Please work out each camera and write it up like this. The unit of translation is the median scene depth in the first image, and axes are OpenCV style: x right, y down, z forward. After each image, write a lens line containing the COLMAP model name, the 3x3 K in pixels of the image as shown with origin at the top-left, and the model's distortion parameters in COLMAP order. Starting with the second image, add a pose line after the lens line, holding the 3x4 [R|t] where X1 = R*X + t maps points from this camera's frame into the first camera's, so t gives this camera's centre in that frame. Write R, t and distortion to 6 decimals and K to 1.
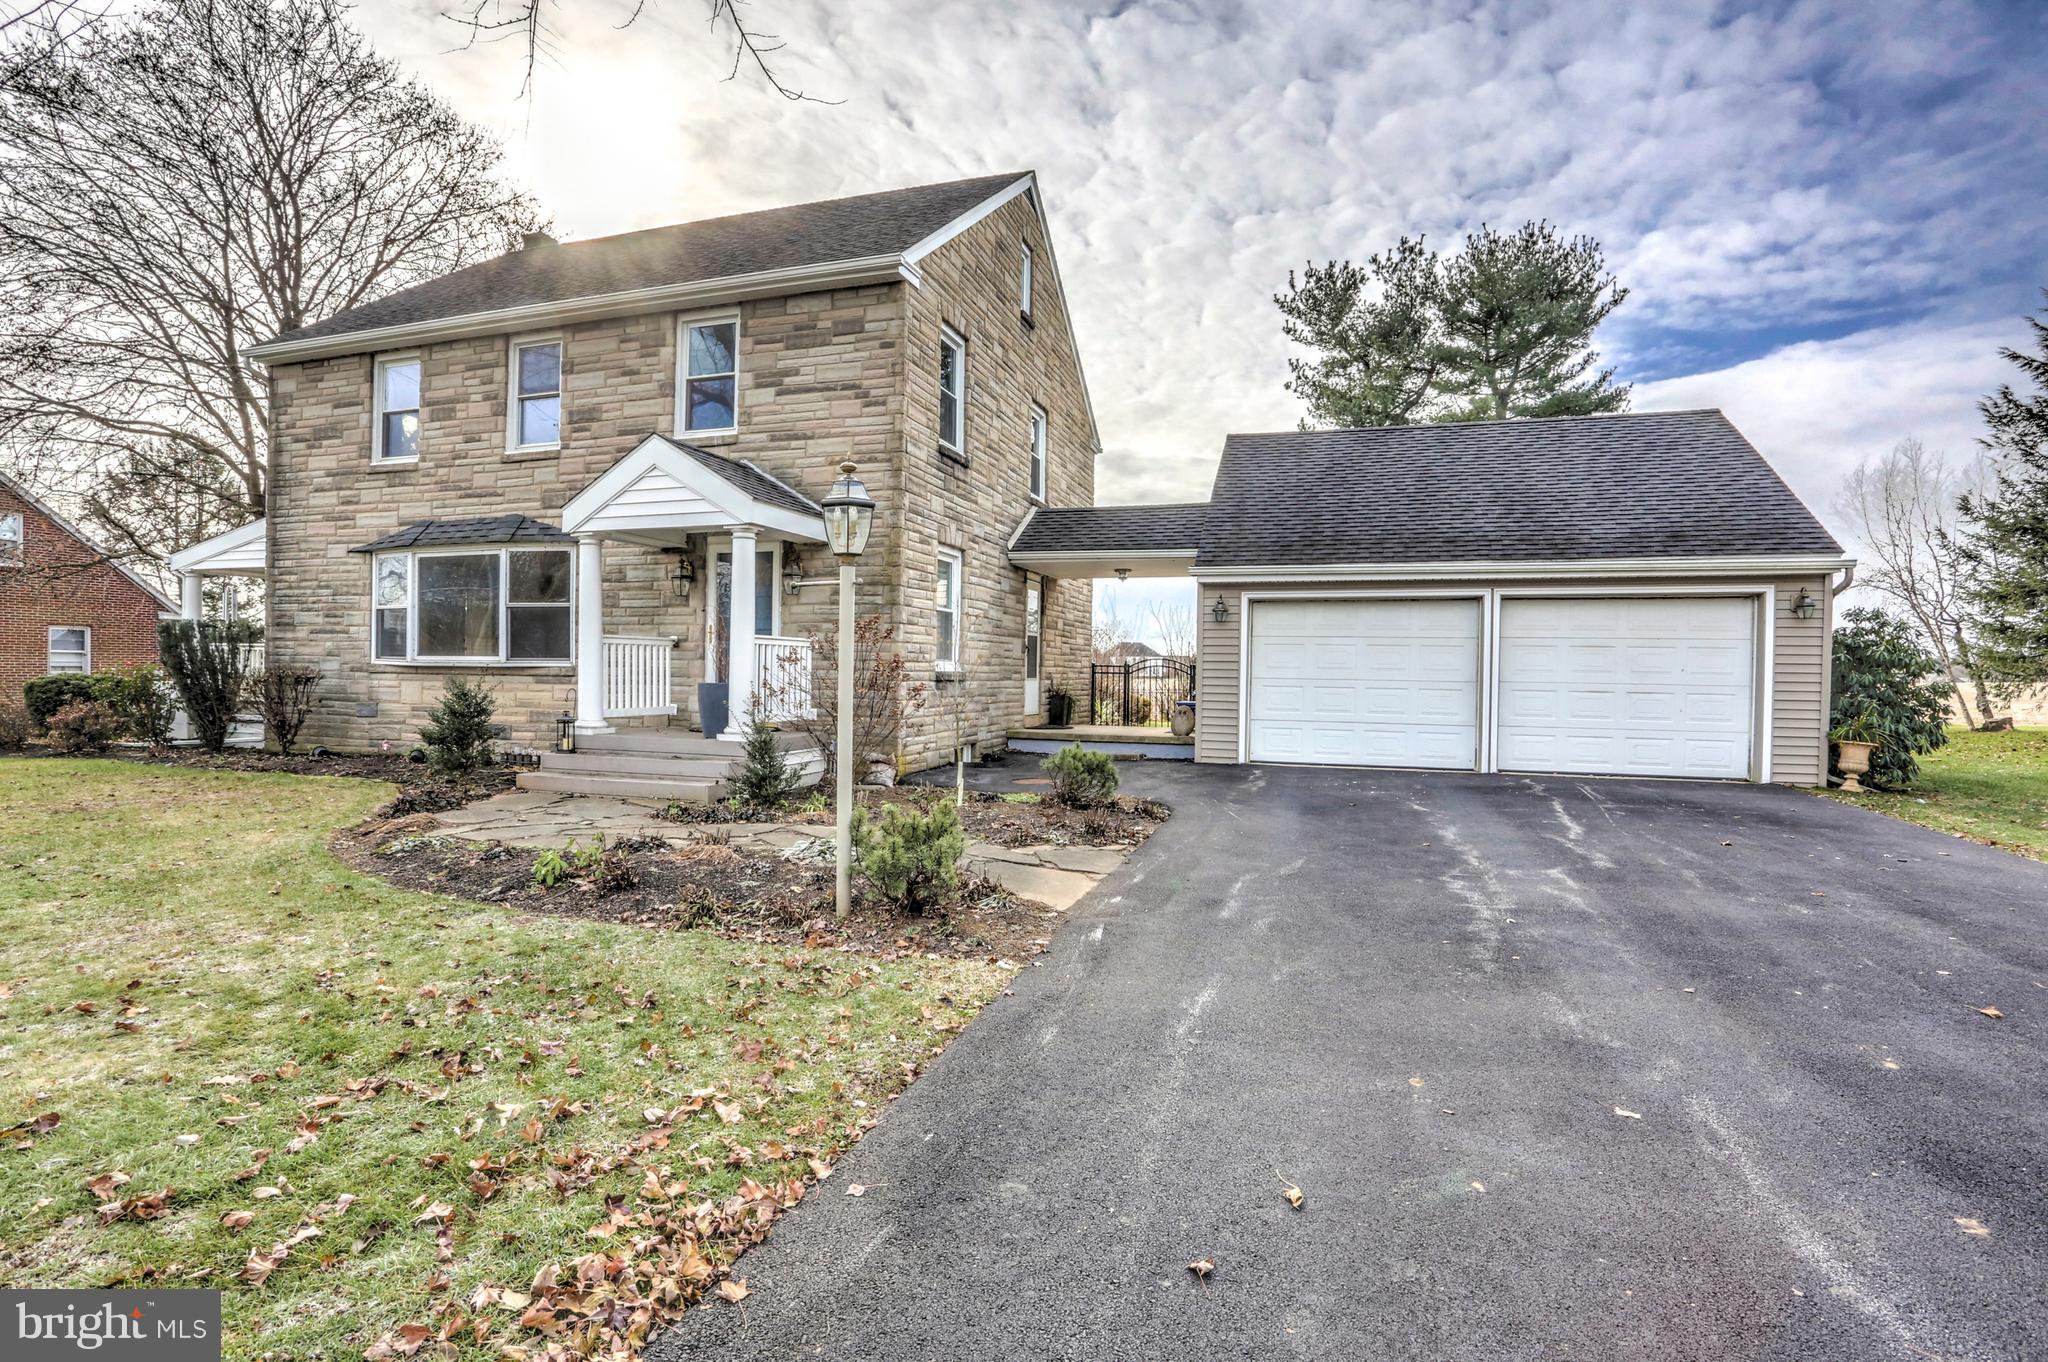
lens RADIAL K [[993.0, 0, 1025.5], [0, 993.0, 685.1], [0, 0, 1]] dist [-0.060499, 0.020363]
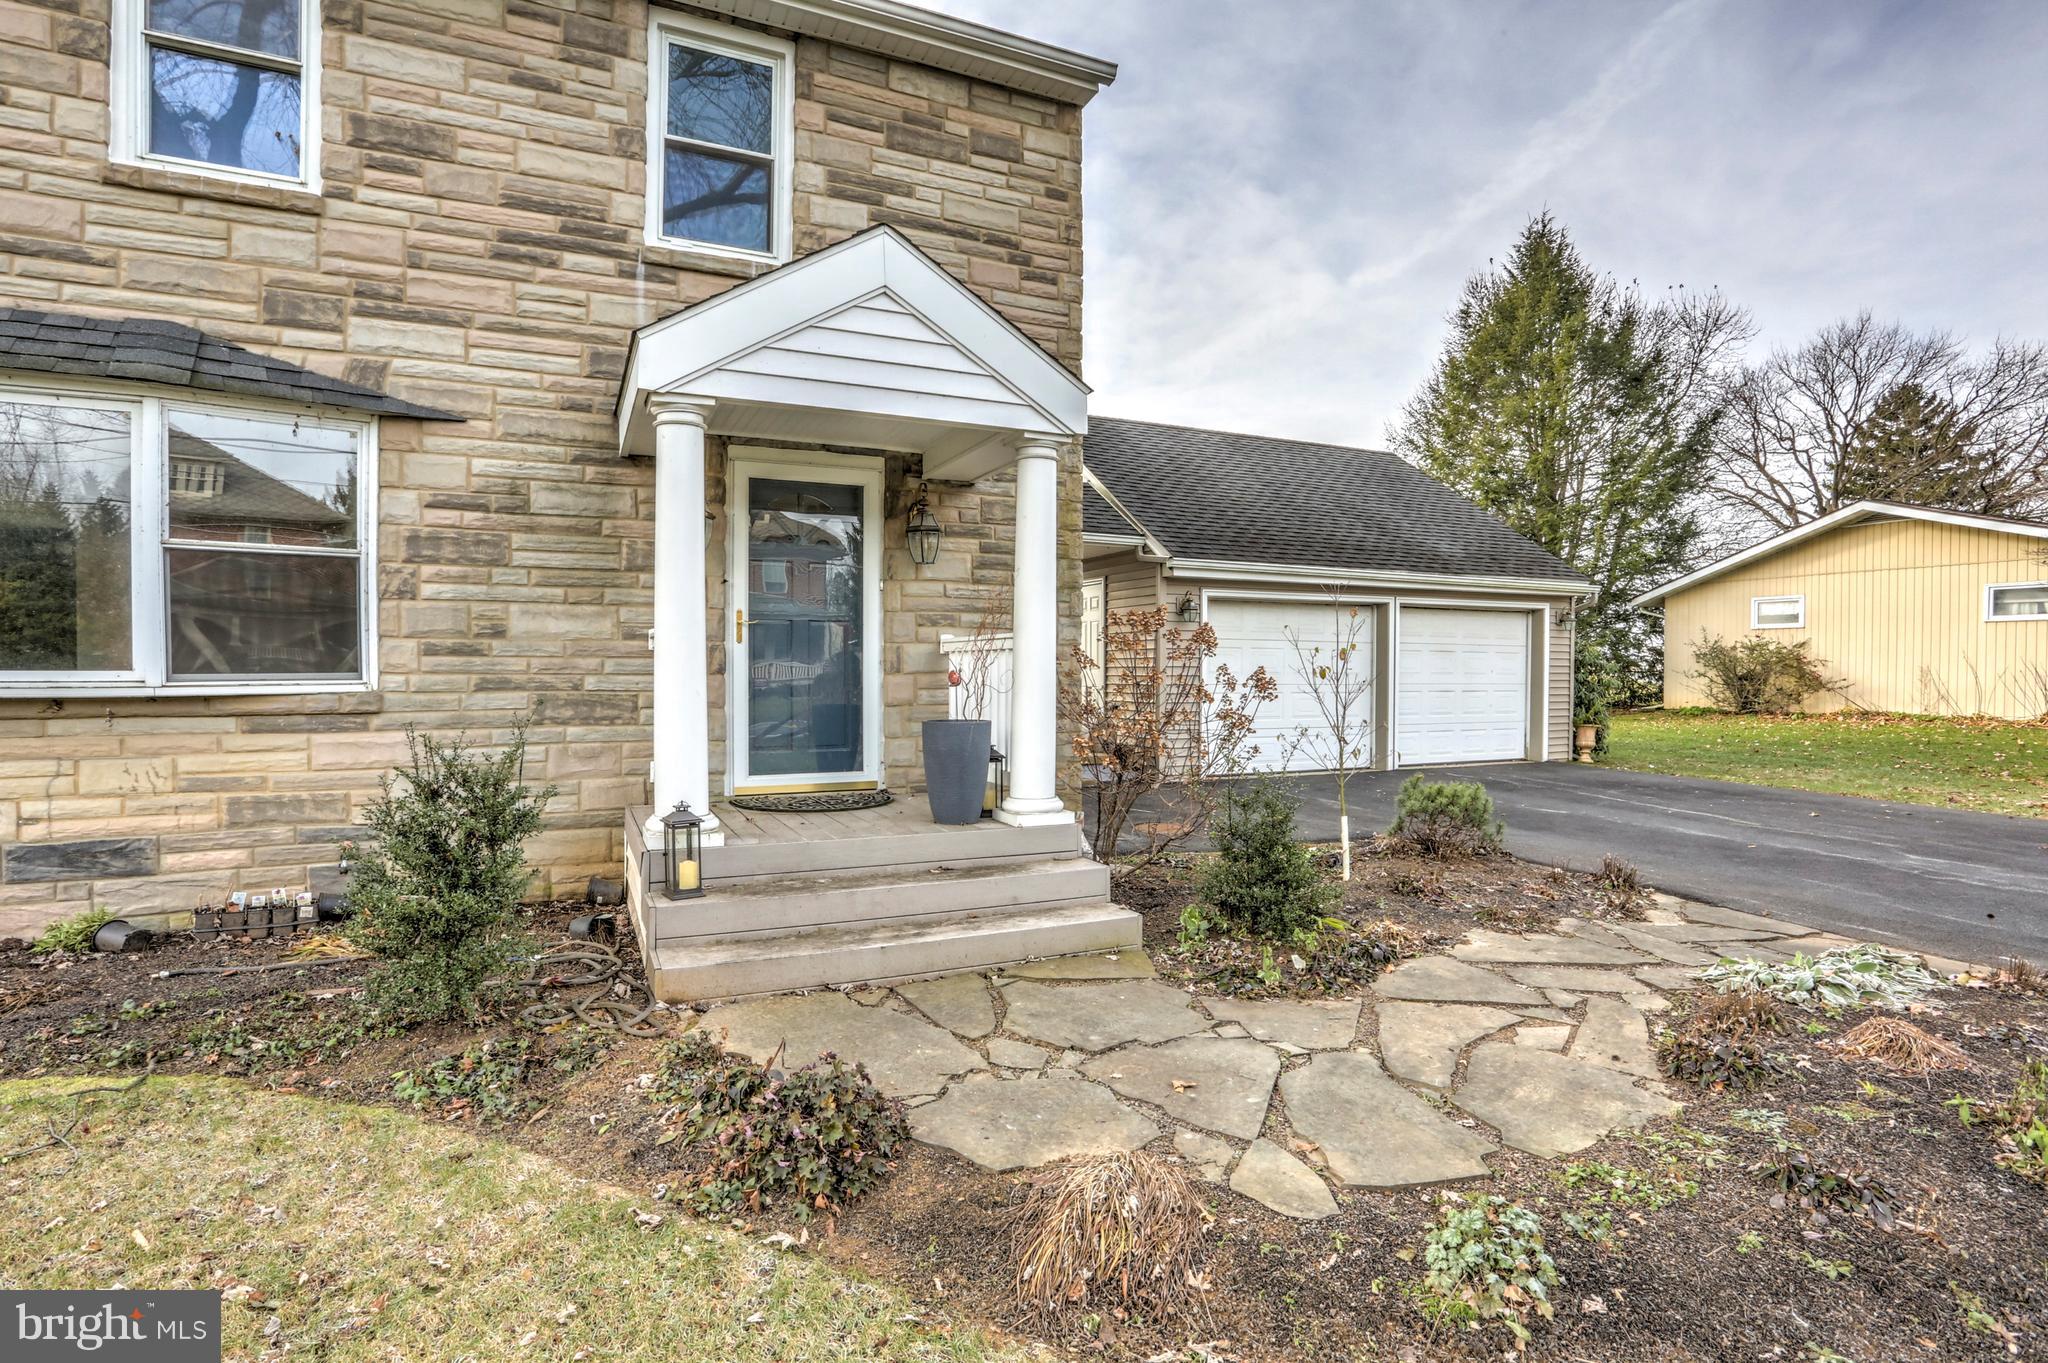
lens RADIAL K [[993.0, 0, 1025.8], [0, 993.0, 676.0], [0, 0, 1]] dist [-0.060499, 0.020363]
pose [[0.741791, -0.014968, 0.670464, -0.551816], [0.010257, 0.999887, 0.010975, -0.028787], [-0.670553, -0.001264, 0.741861, 0.486414]]
